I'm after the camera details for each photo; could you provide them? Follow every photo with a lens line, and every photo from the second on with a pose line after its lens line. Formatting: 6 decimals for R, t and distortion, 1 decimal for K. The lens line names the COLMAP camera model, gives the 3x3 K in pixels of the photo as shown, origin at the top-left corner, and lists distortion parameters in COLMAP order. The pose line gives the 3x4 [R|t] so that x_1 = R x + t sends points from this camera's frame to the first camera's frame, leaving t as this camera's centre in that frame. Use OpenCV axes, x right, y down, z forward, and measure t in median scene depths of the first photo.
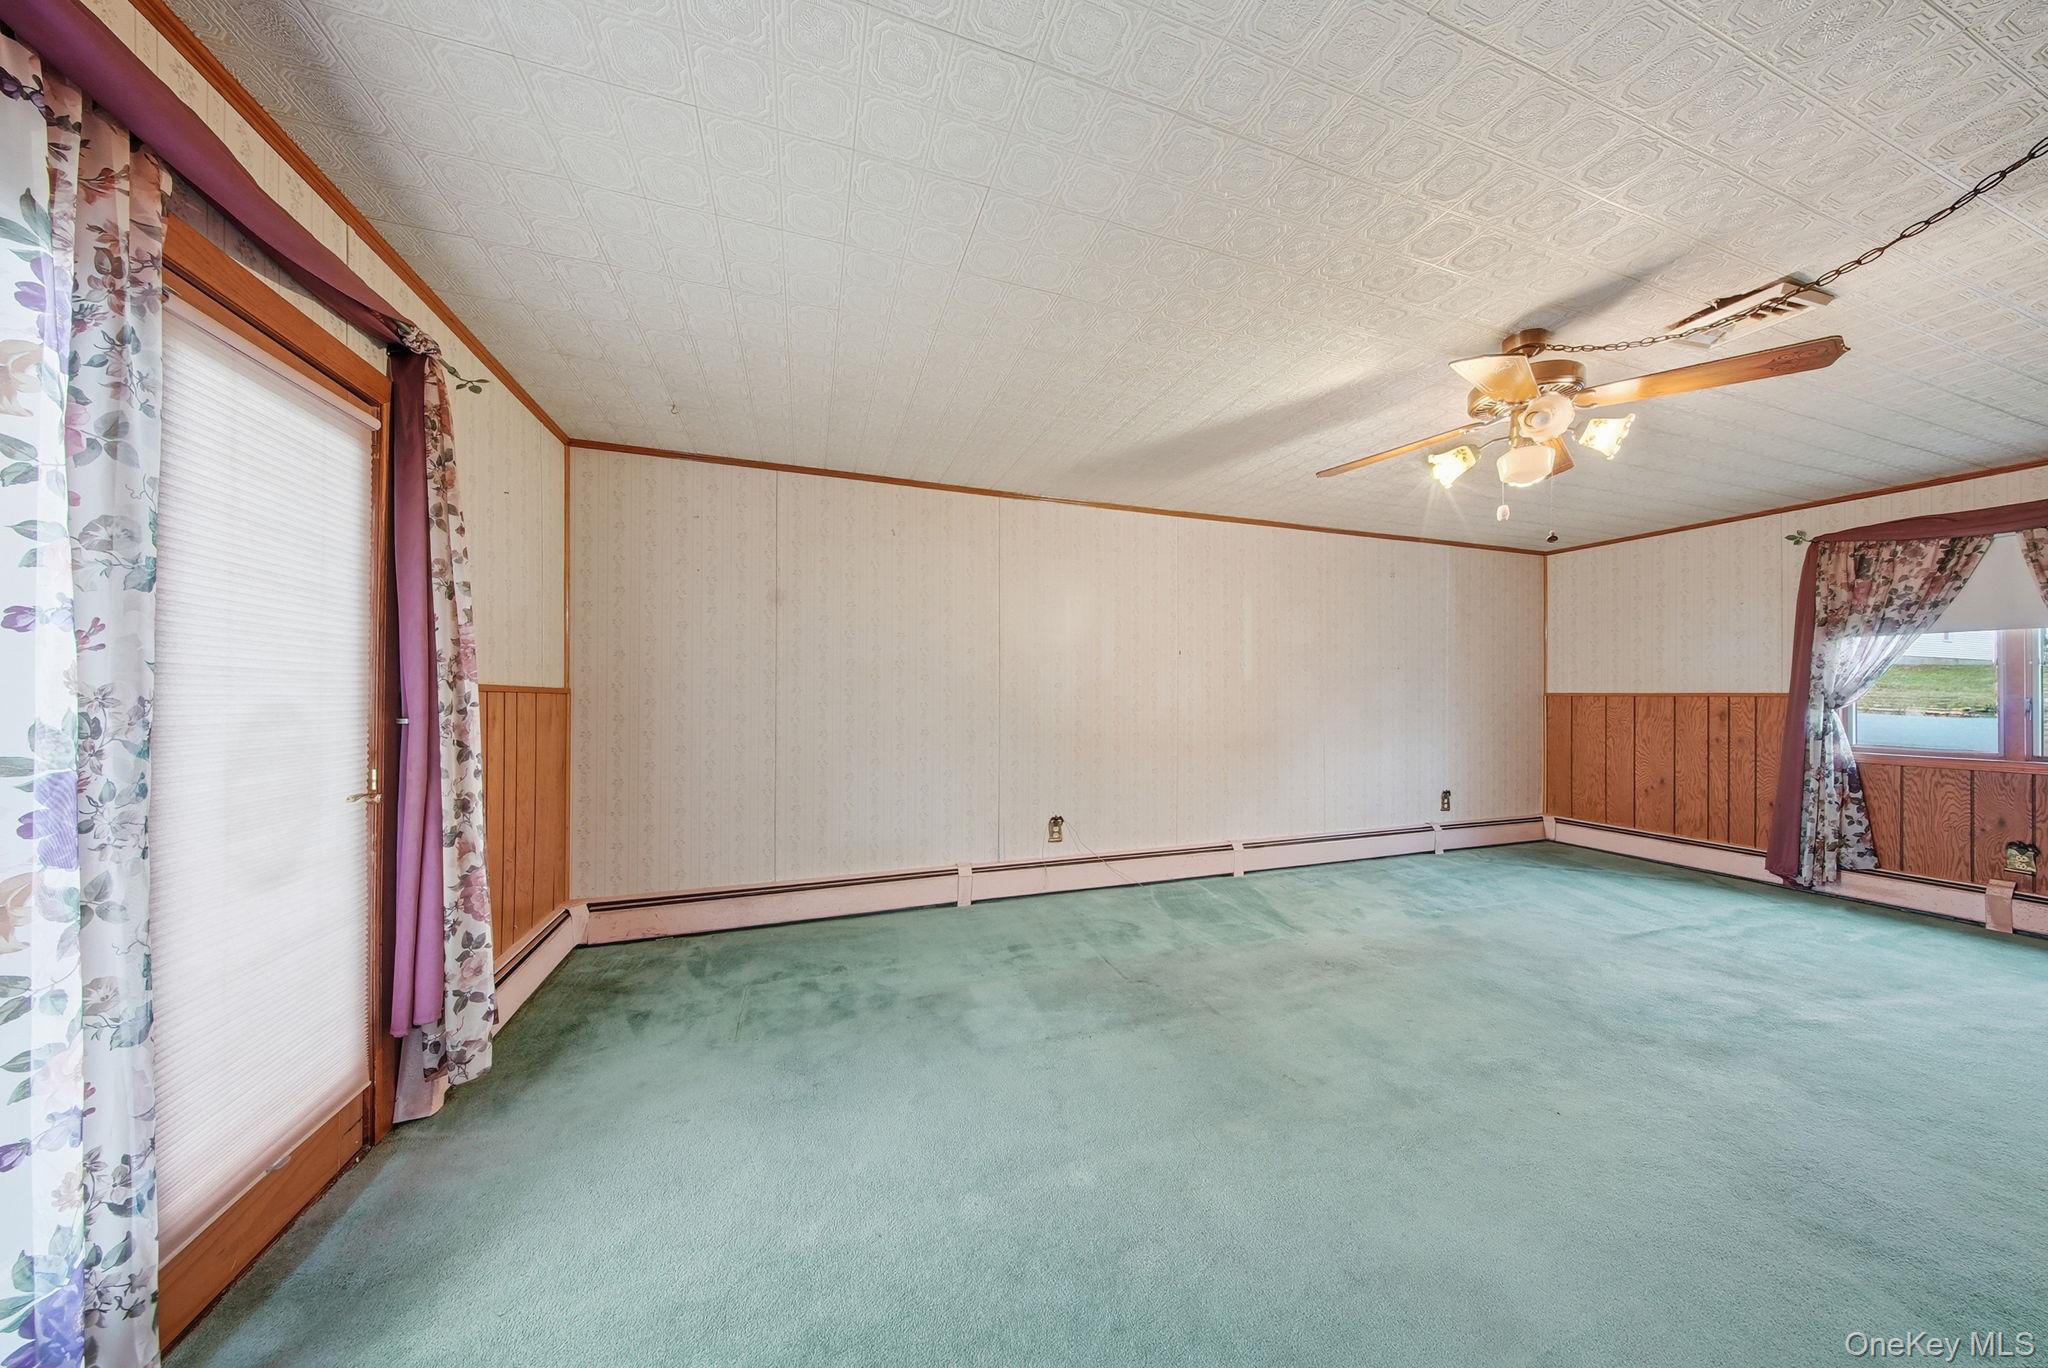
lens RADIAL K [[630.1, 0, 1024.0], [0, 630.1, 684.0], [0, 0, 1]] dist [0.001205, 0.000010]
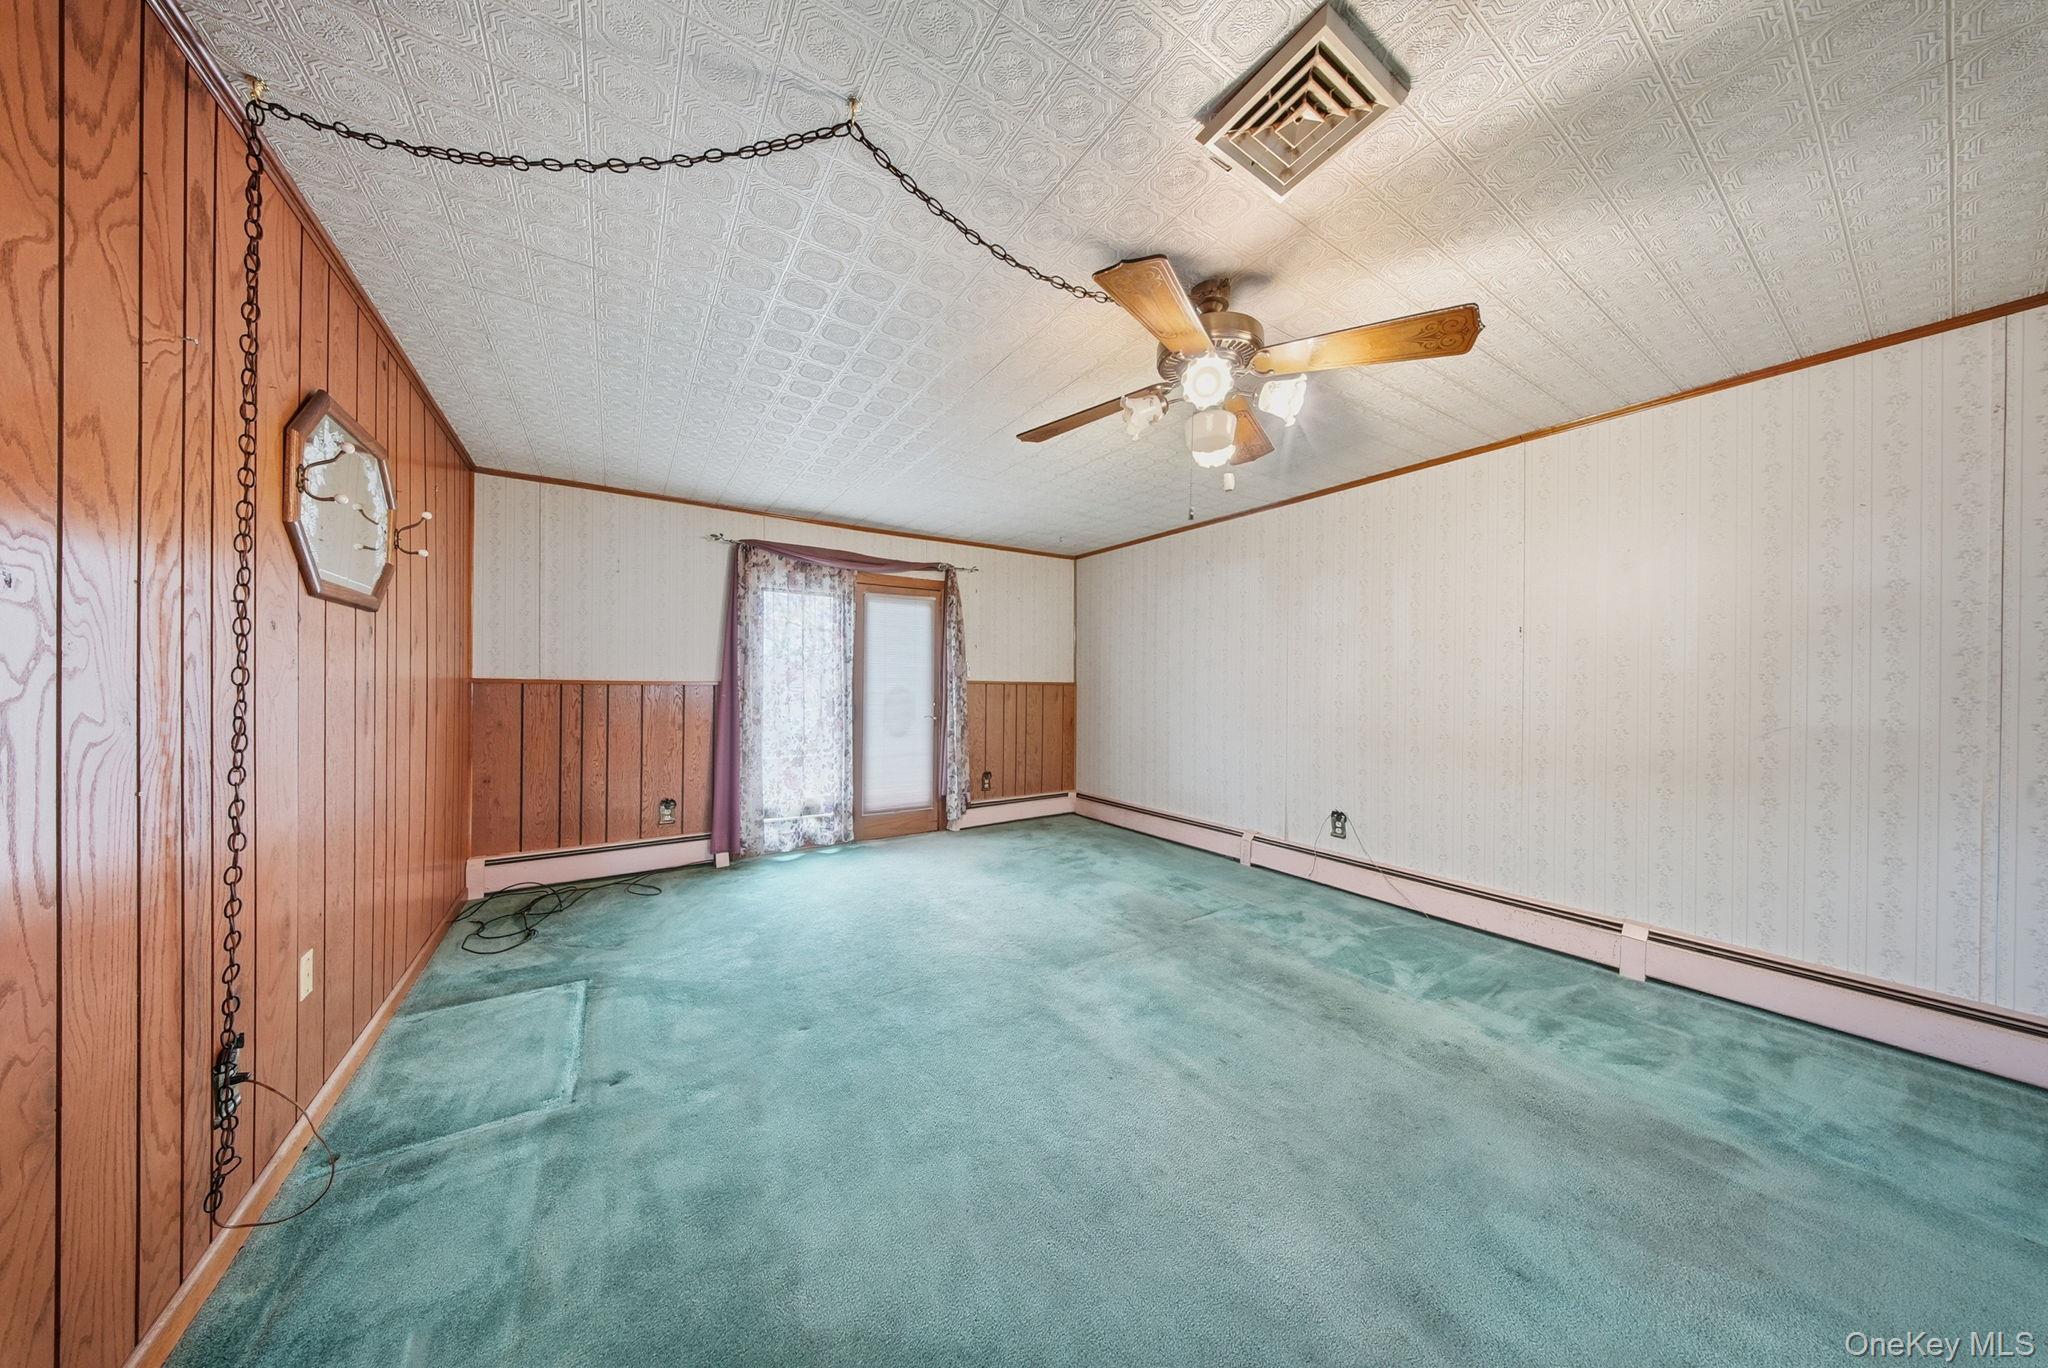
lens RADIAL K [[610.3, 0, 1021.8], [0, 610.3, 687.5], [0, 0, 1]] dist [0.000461, -0.001226]
pose [[0.242163, 0.002196, -0.970233, 0.957137], [0.009971, 0.999939, 0.004752, 0.008364], [0.970184, -0.010825, 0.242127, 0.327634]]
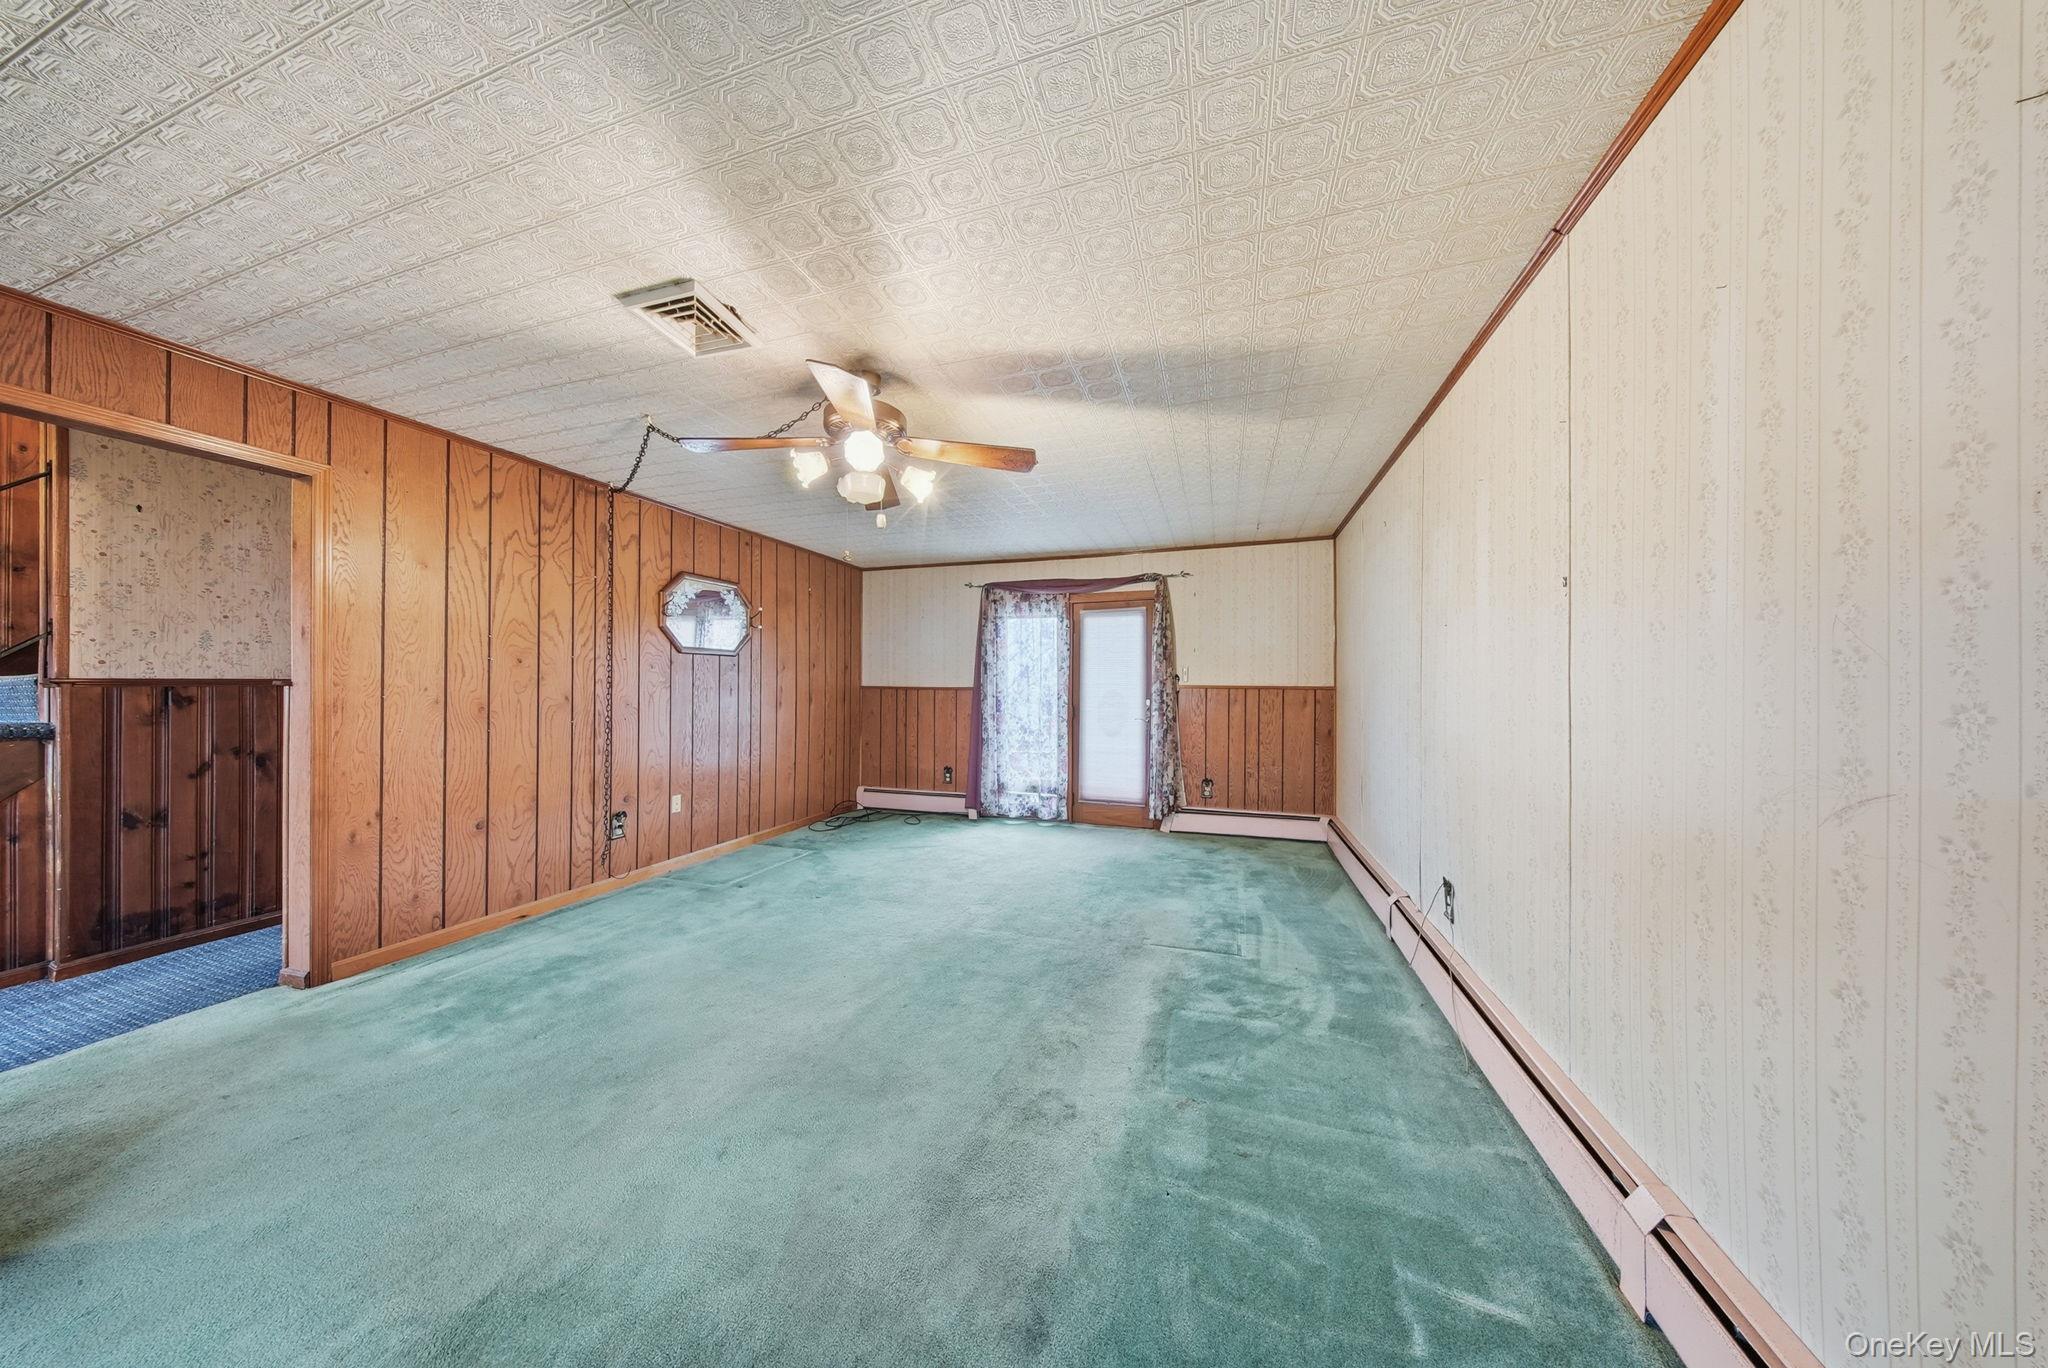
lens RADIAL K [[610.3, 0, 1021.8], [0, 610.3, 687.5], [0, 0, 1]] dist [0.000461, -0.001226]
pose [[-0.605366, -0.007409, -0.795913, 0.910331], [0.005944, 0.999887, -0.013829, 0.021505], [0.795925, -0.013103, -0.605253, 1.151209]]
